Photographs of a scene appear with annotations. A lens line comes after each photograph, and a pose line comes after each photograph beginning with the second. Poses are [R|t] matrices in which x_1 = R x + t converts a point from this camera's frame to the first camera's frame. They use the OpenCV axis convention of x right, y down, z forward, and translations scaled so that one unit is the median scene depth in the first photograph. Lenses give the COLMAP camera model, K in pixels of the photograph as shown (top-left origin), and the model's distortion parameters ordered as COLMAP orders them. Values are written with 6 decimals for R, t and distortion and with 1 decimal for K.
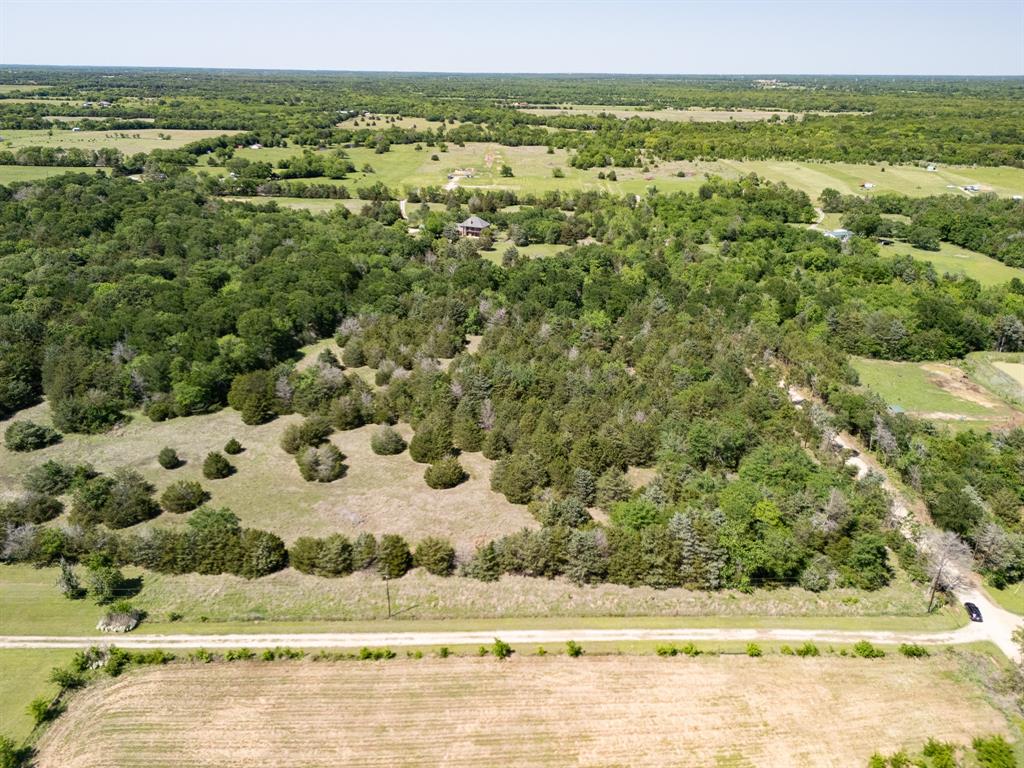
lens RADIAL K [[750.3, 0, 515.8], [0, 750.3, 383.1], [0, 0, 1]] dist [0.076031, -0.076524]
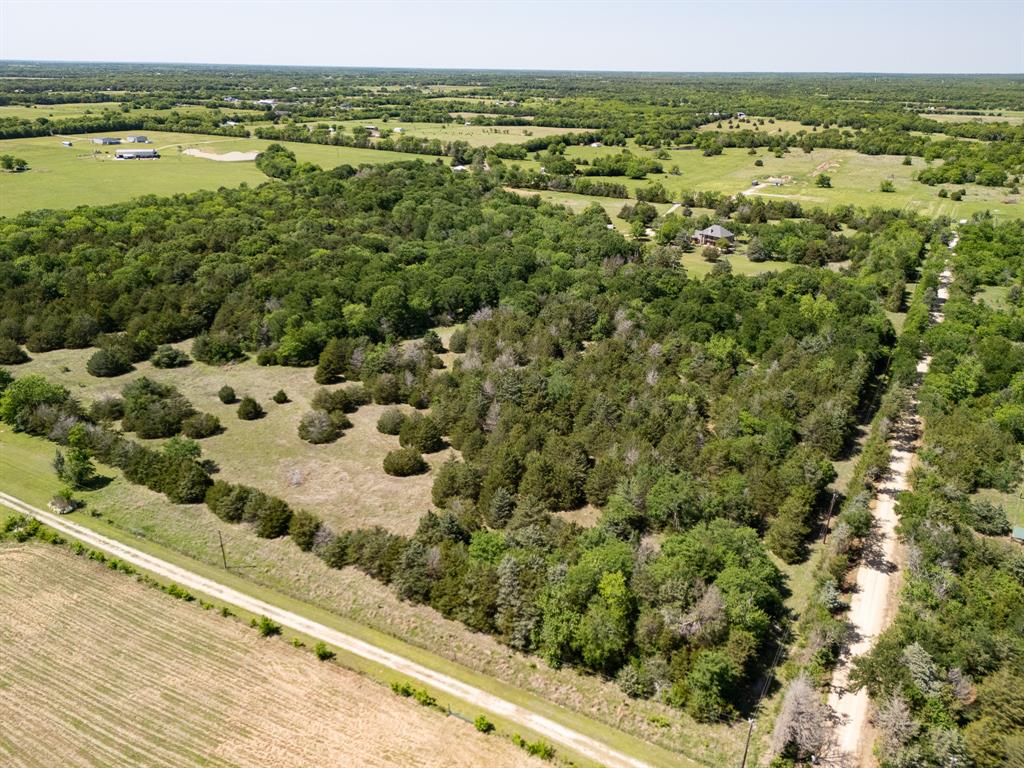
lens RADIAL K [[750.3, 0, 515.8], [0, 750.3, 383.1], [0, 0, 1]] dist [0.076031, -0.076524]
pose [[0.871637, 0.189425, -0.452070, 0.402819], [-0.190533, 0.980713, 0.043570, -0.048290], [0.451604, 0.048157, 0.890918, 0.131446]]
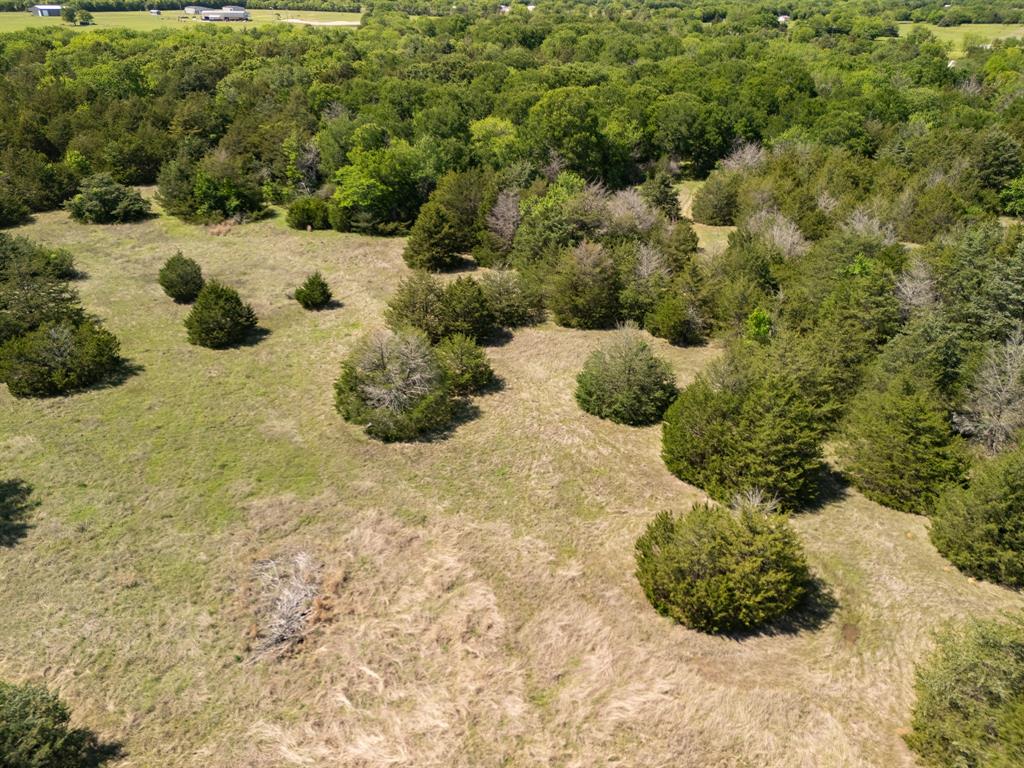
lens RADIAL K [[750.3, 0, 515.8], [0, 750.3, 383.1], [0, 0, 1]] dist [0.076031, -0.076524]
pose [[0.789308, 0.280293, -0.546287, -0.025158], [-0.233494, 0.959901, 0.155146, 0.035423], [0.567868, 0.005097, 0.823104, 0.638997]]
